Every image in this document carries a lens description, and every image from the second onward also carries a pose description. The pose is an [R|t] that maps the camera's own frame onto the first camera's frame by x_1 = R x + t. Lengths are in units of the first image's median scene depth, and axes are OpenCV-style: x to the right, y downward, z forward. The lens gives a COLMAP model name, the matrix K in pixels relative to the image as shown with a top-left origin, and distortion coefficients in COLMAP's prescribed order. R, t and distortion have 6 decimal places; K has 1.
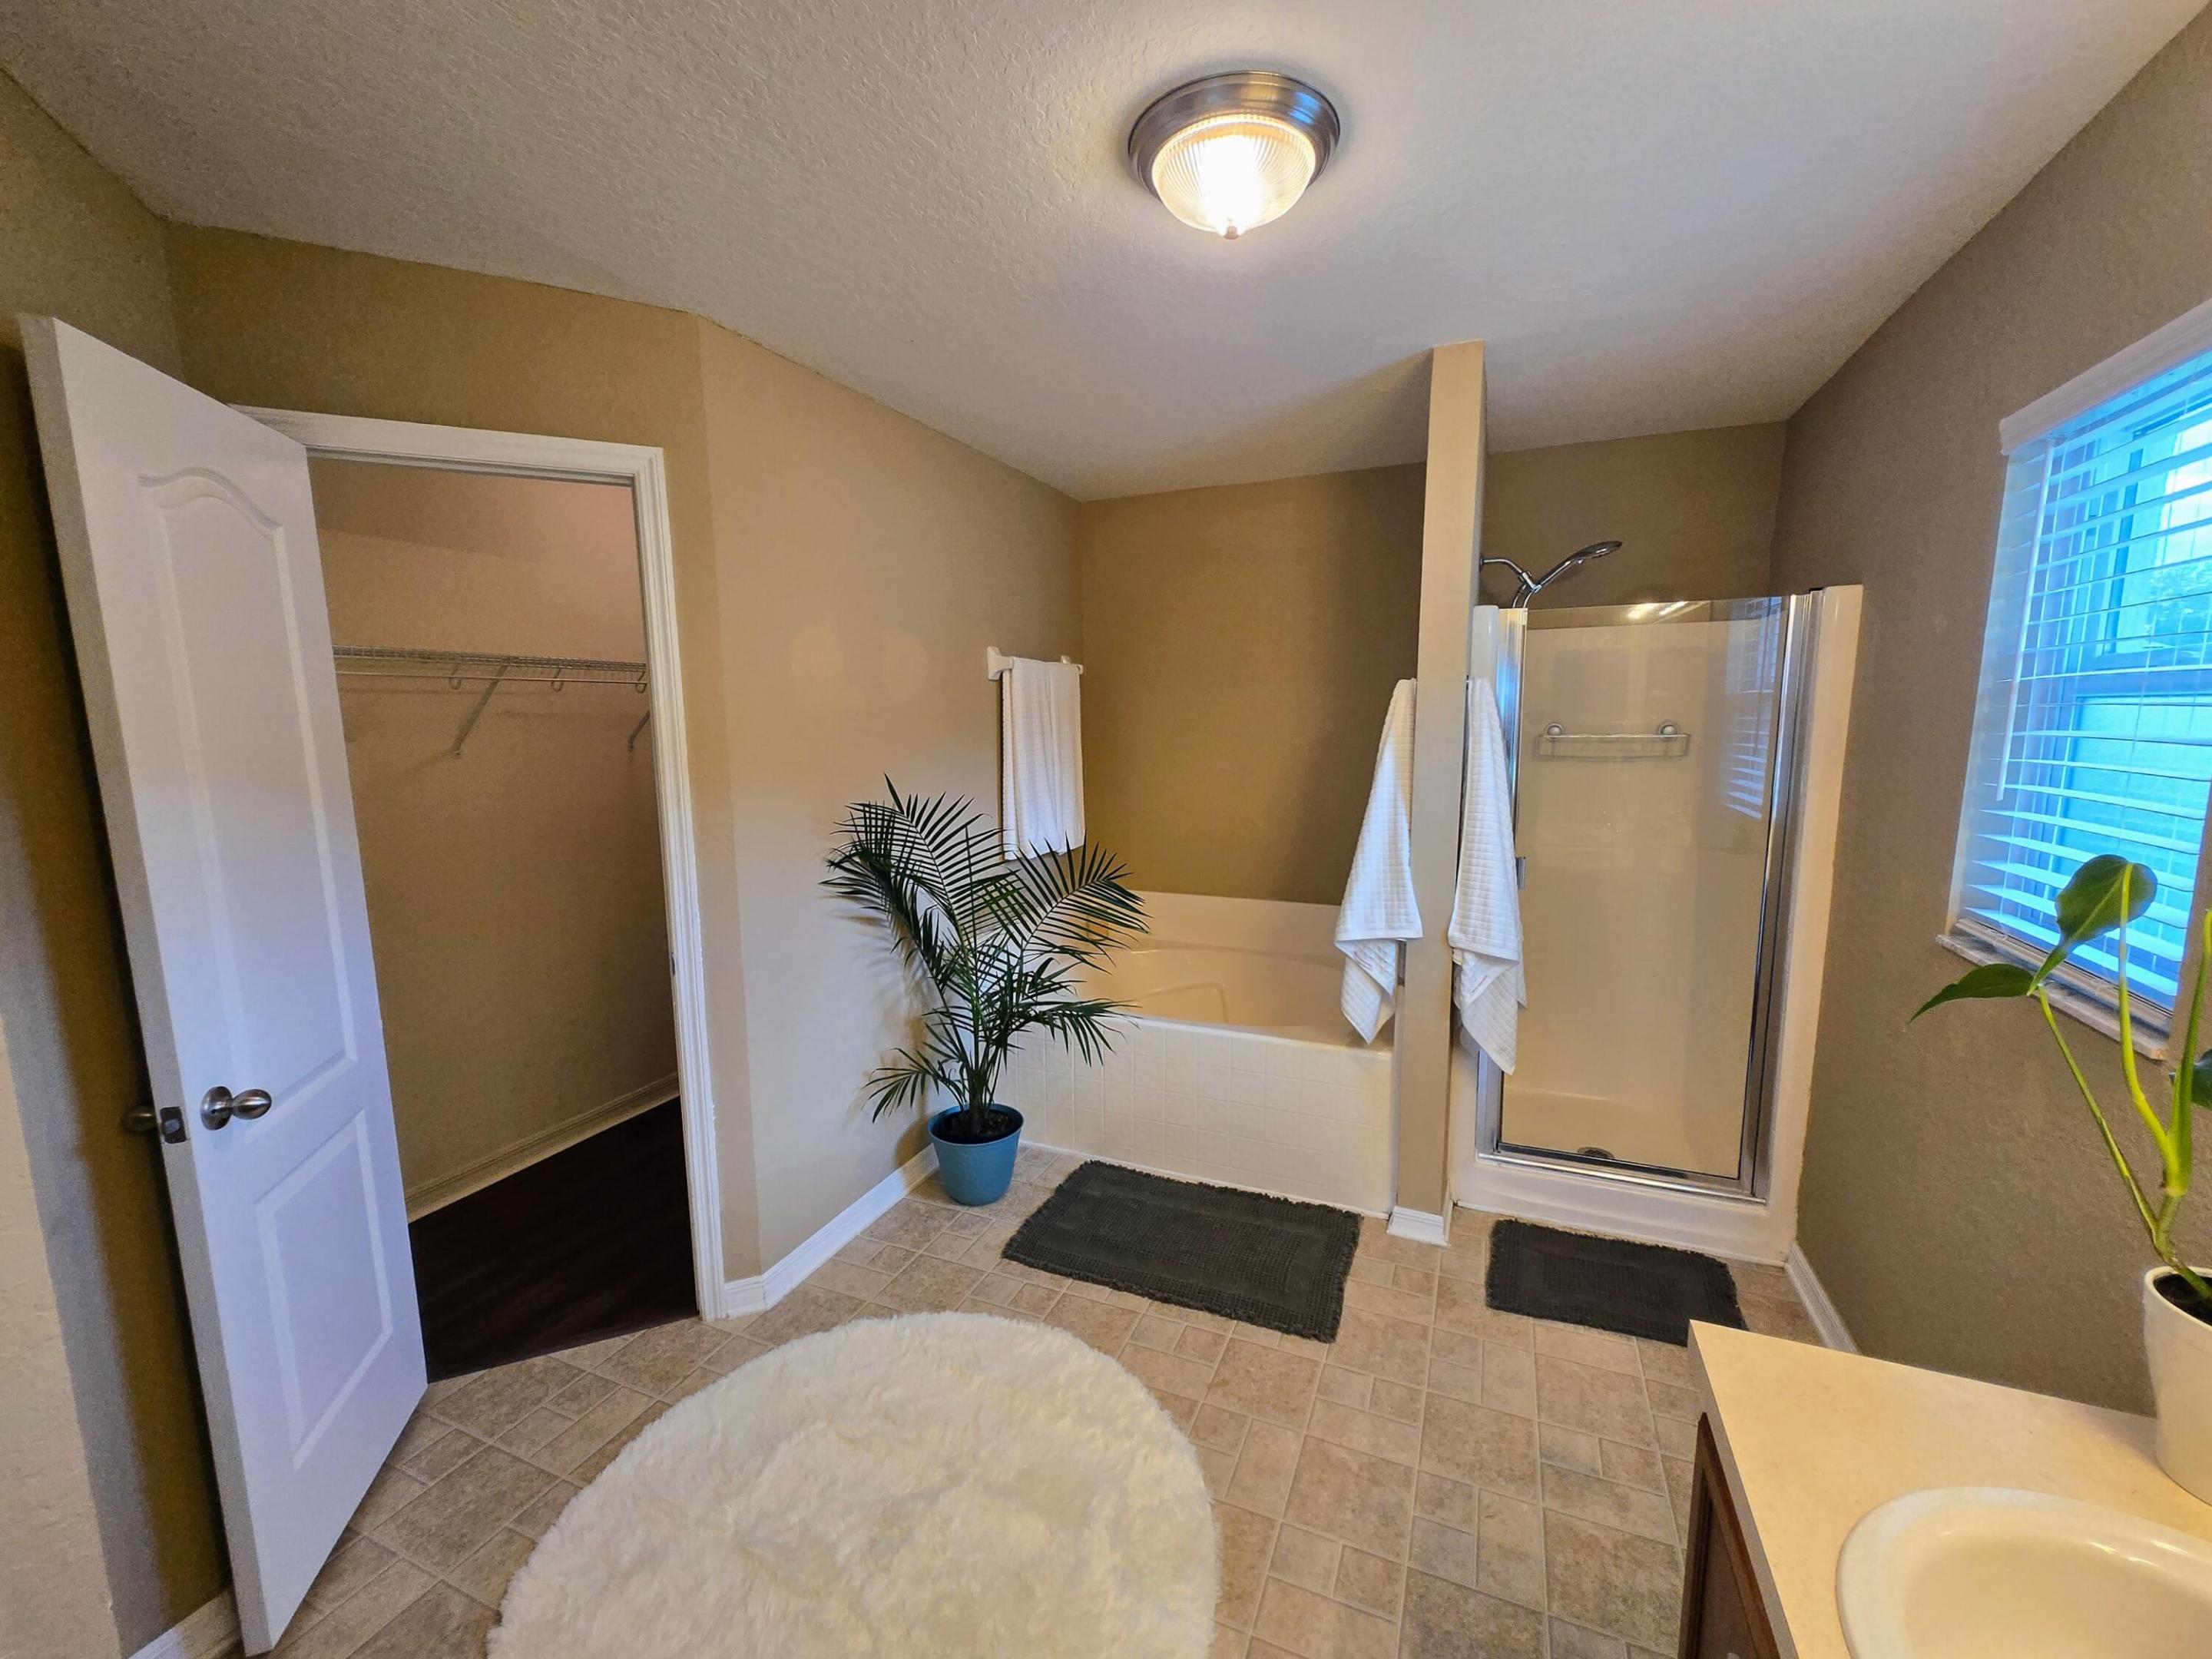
lens RADIAL K [[901.4, 0, 1094.9], [0, 901.4, 842.8], [0, 0, 1]] dist [0.000002, -0.000468]
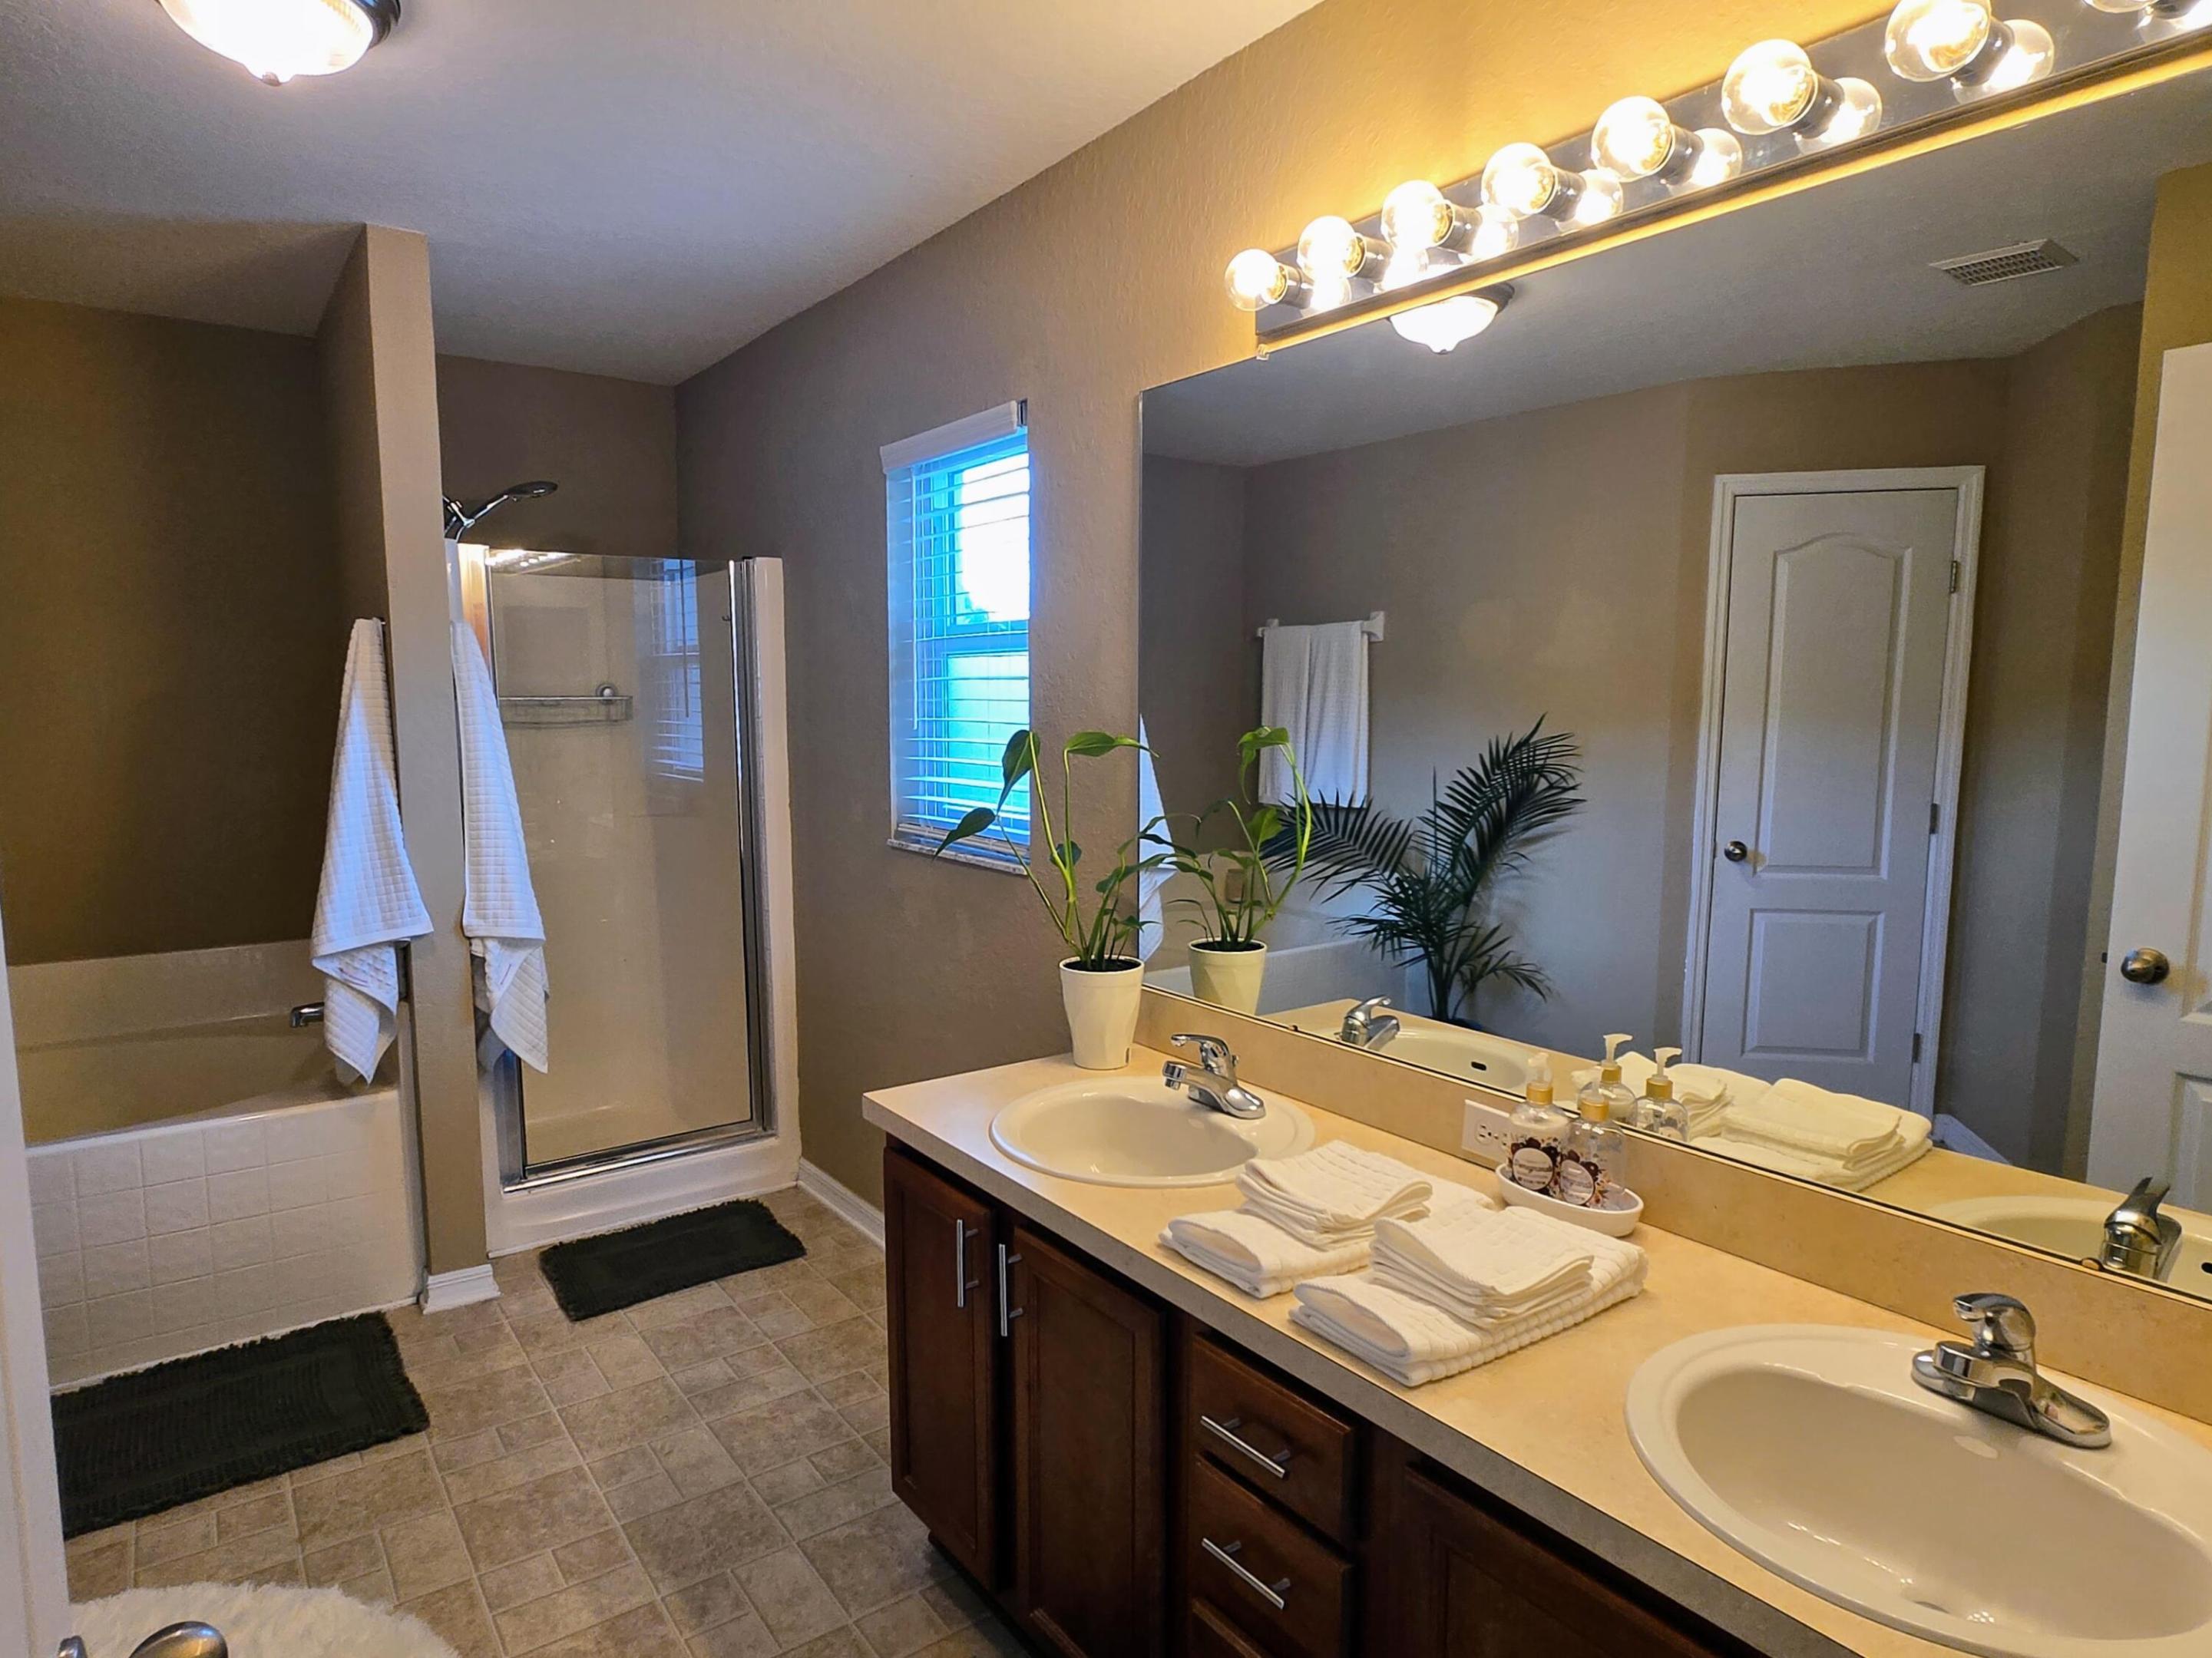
lens RADIAL K [[1267.9, 0, 1106.0], [0, 1267.9, 829.0], [0, 0, 1]] dist [0.013631, -0.001881]
pose [[0.514206, -0.084868, 0.853457, -0.304684], [0.117470, 0.992683, 0.027938, 0.051291], [-0.849584, 0.085889, 0.520414, -0.137302]]
